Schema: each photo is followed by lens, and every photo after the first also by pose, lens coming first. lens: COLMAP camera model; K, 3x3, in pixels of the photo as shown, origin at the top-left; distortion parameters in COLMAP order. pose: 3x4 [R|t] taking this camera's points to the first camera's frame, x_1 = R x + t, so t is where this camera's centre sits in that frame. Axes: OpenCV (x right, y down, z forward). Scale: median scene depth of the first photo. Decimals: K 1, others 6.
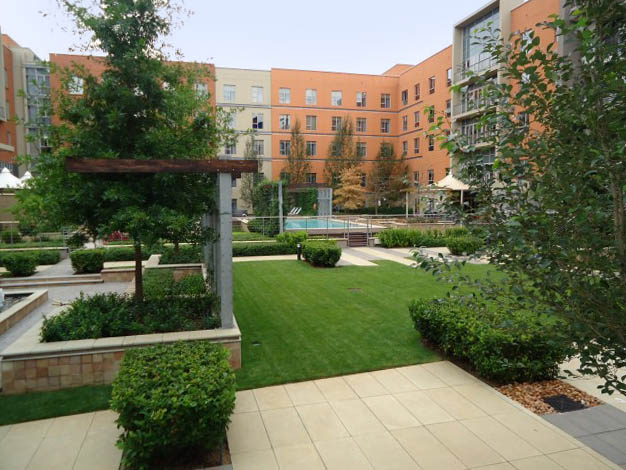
lens RADIAL K [[458.6, 0, 310.0], [0, 458.6, 233.9], [0, 0, 1]] dist [-0.009281, 0.009476]
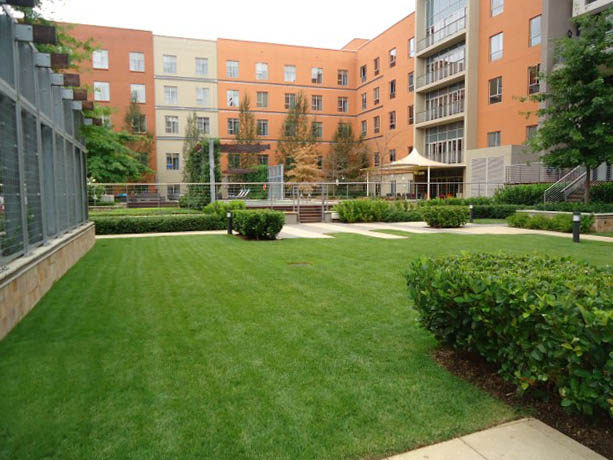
lens RADIAL K [[449.1, 0, 307.3], [0, 449.1, 229.1], [0, 0, 1]] dist [-0.009281, 0.009476]
pose [[0.996529, -0.008277, 0.082831, 0.020225], [0.008787, 0.999945, -0.005791, 0.026440], [-0.082779, 0.006499, 0.996547, 0.133361]]
